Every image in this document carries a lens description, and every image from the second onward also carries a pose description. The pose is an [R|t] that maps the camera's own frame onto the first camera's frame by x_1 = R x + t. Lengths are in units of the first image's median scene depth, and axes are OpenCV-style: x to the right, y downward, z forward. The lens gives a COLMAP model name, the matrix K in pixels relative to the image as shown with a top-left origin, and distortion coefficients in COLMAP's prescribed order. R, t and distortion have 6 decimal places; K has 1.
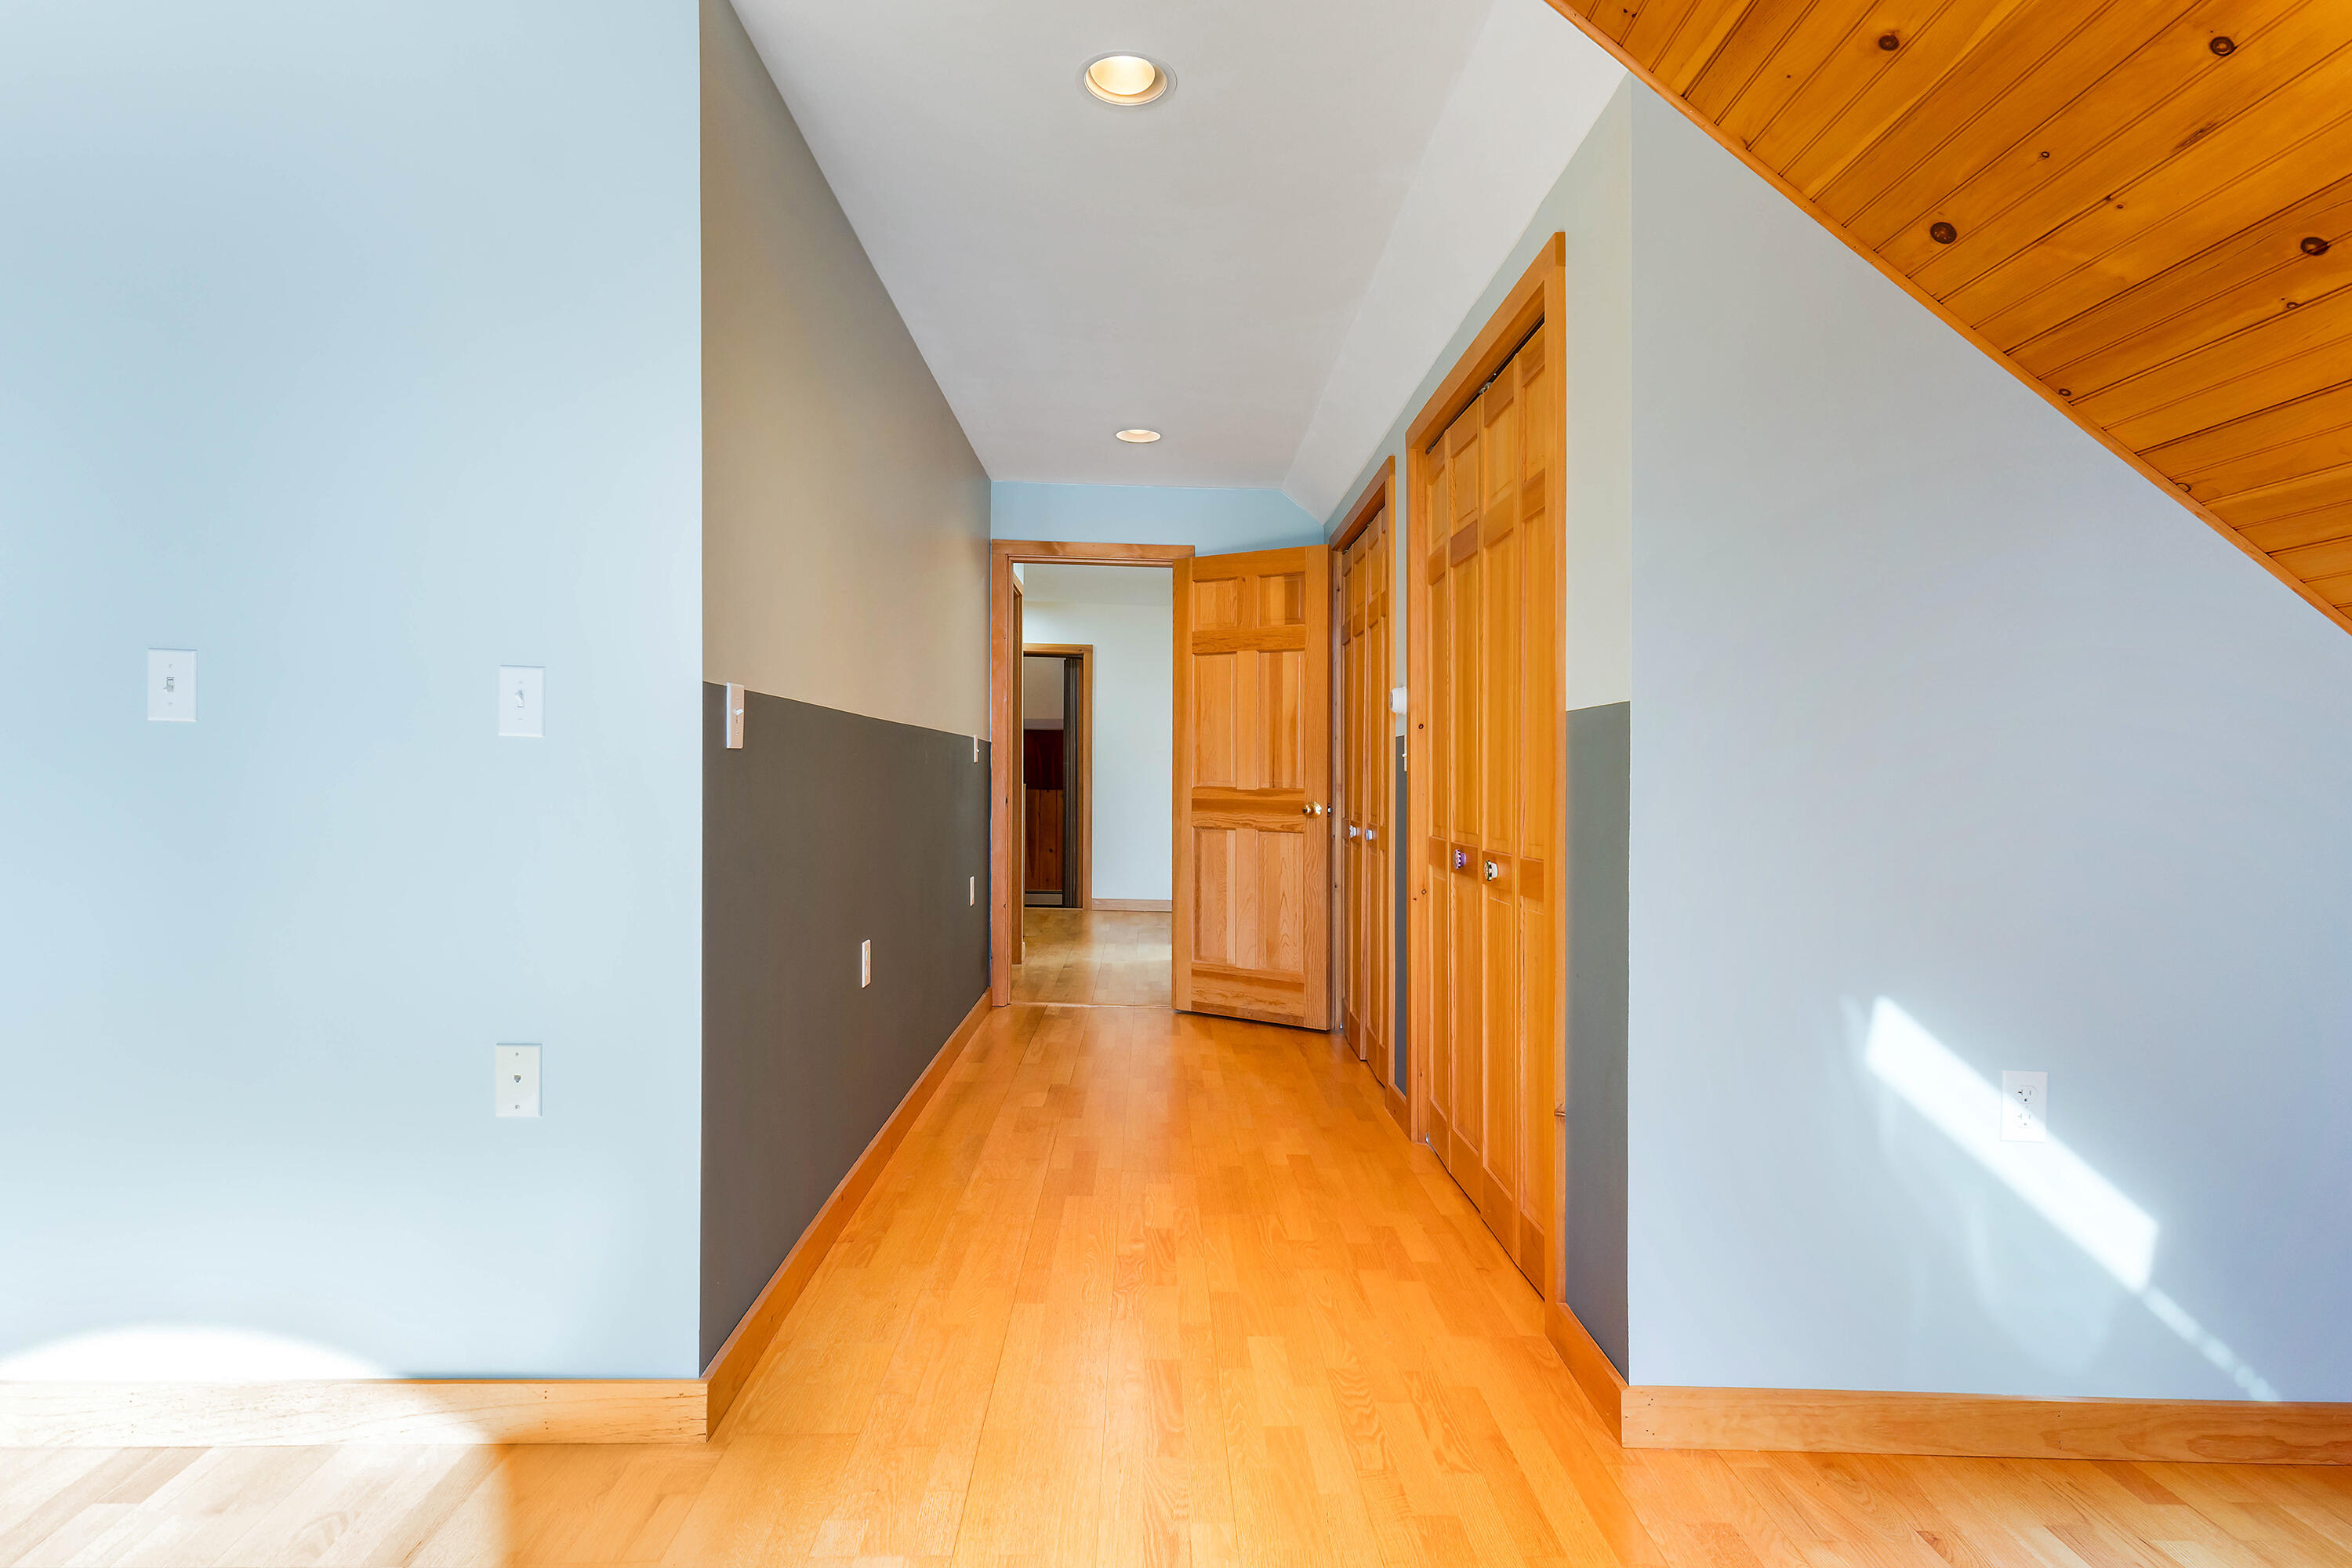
lens RADIAL K [[1287.2, 0, 1177.0], [0, 1287.2, 777.4], [0, 0, 1]] dist [0.002658, 0.000019]
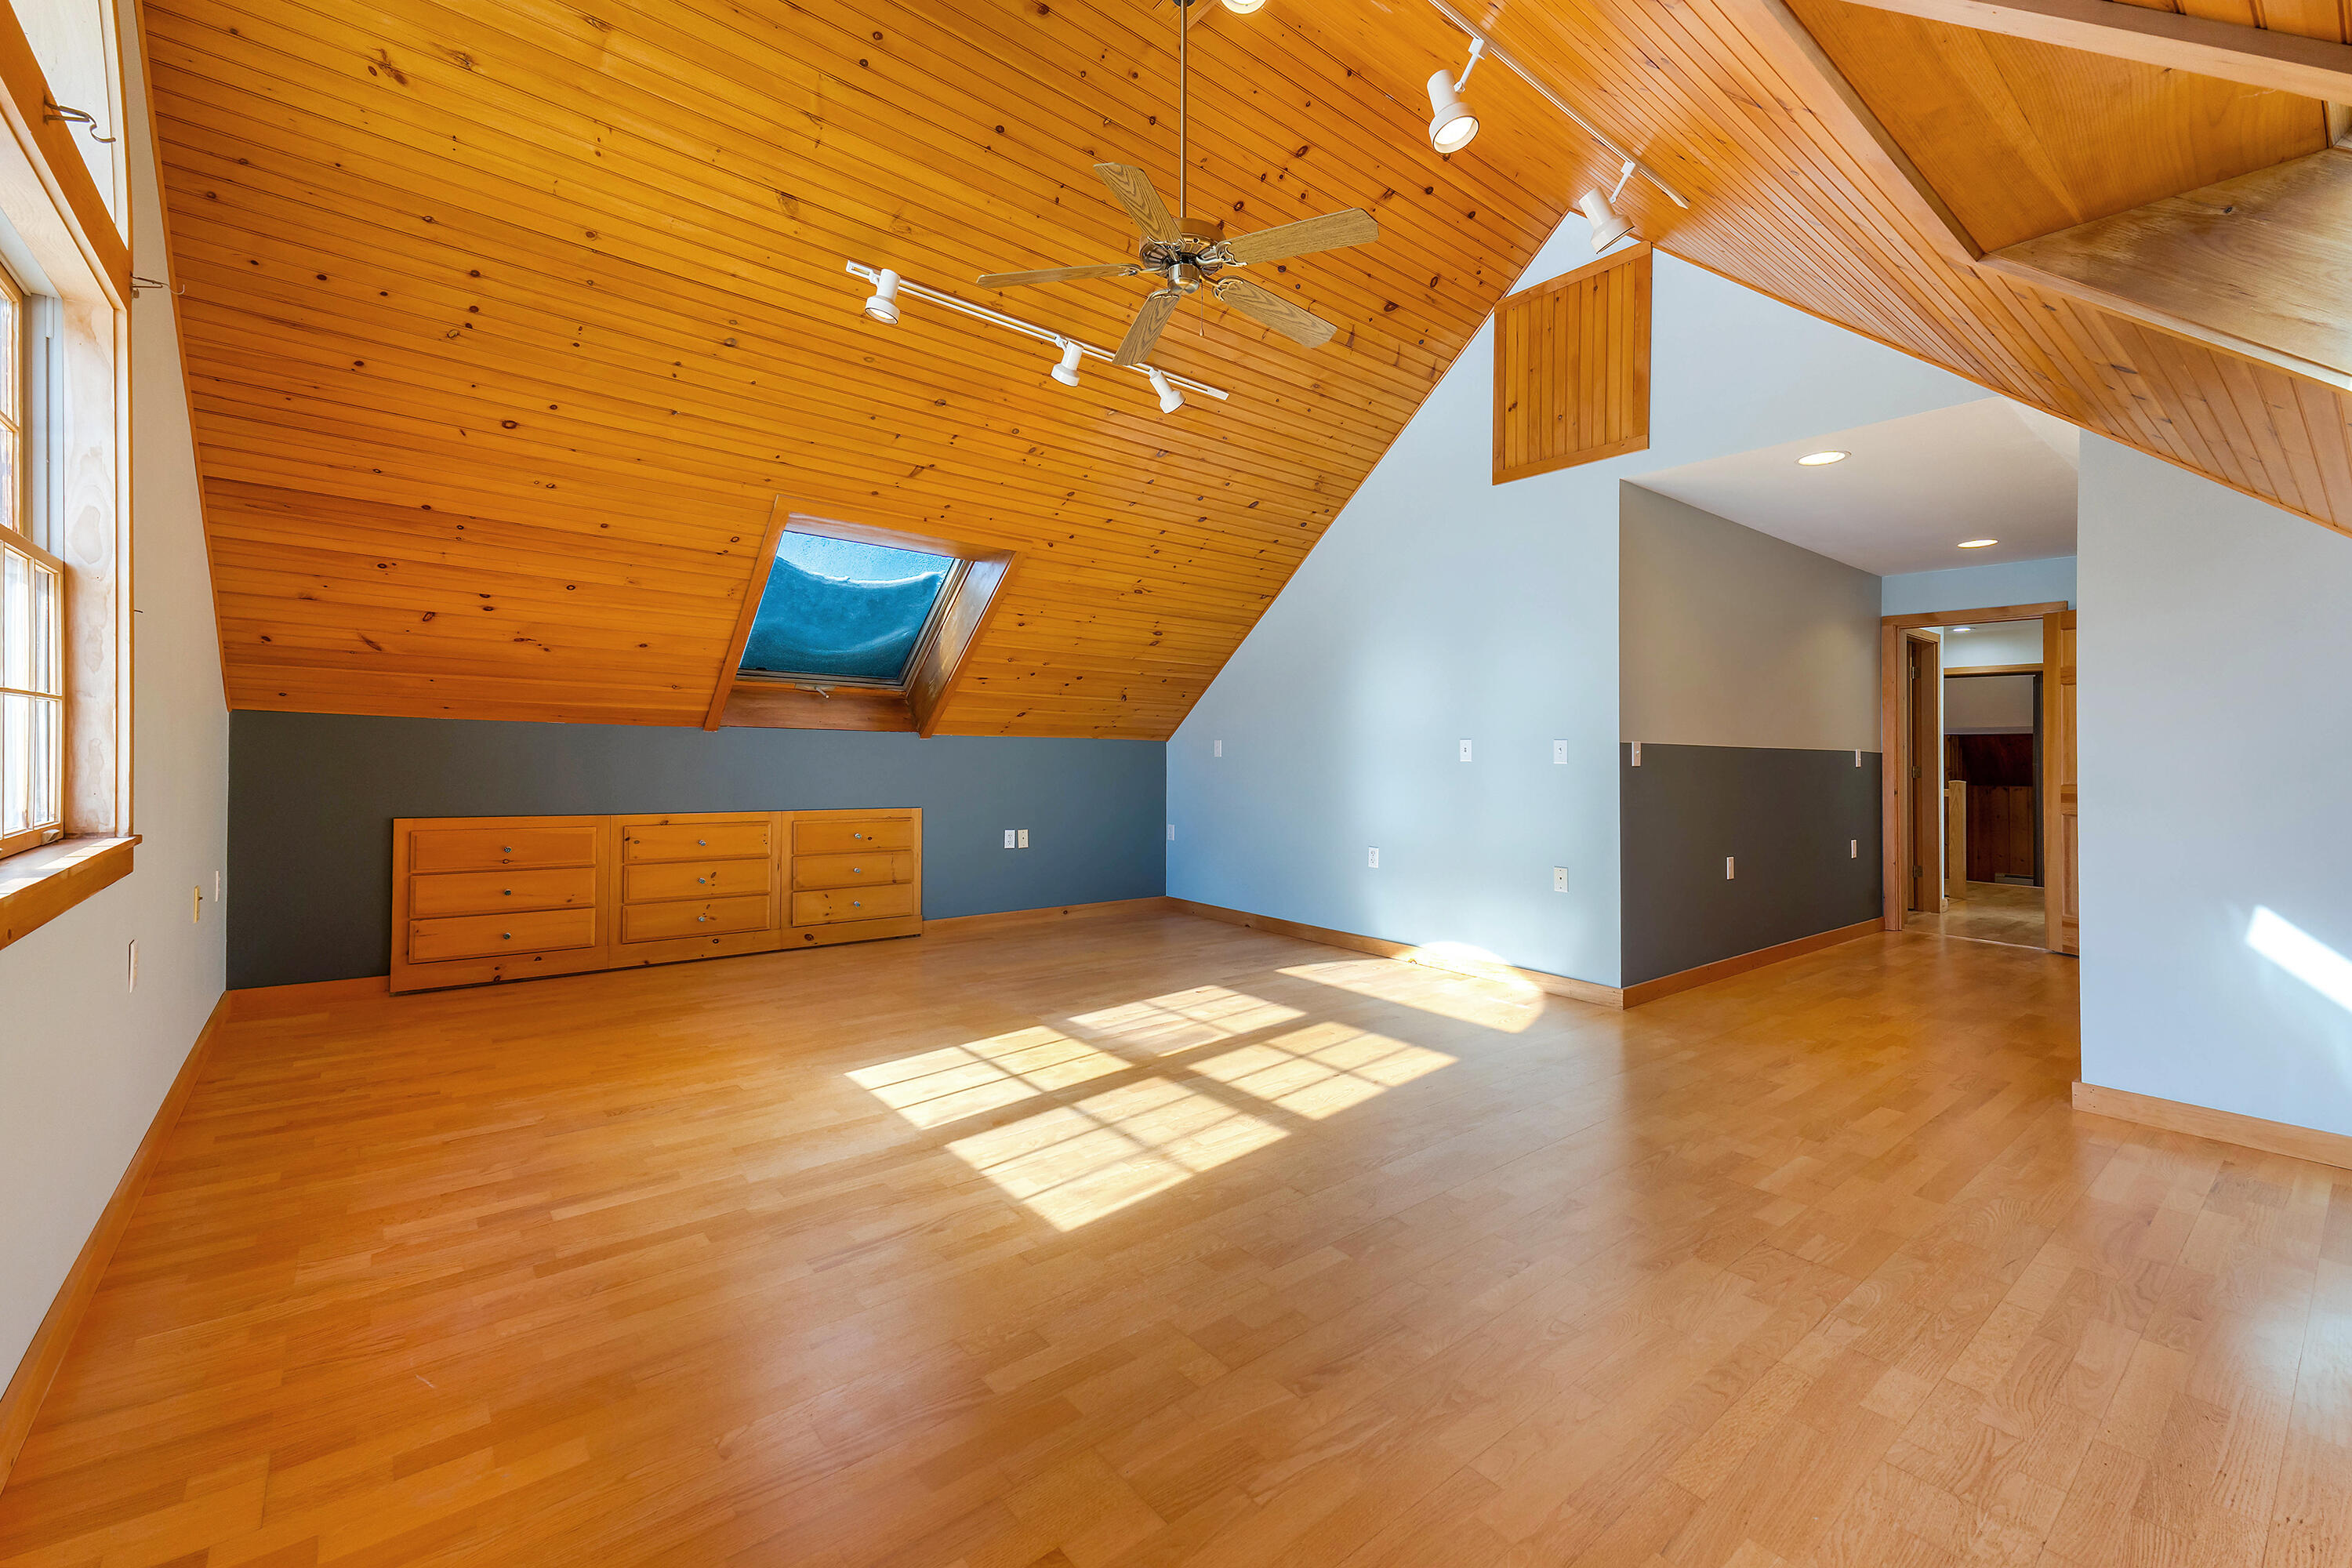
lens RADIAL K [[992.1, 0, 1172.2], [0, 992.1, 770.5], [0, 0, 1]] dist [0.001912, 0.000287]
pose [[0.630492, 0.008358, -0.776150, 0.665905], [-0.007410, 0.999961, 0.004748, -0.016201], [0.776160, 0.002758, 0.630530, -1.074996]]
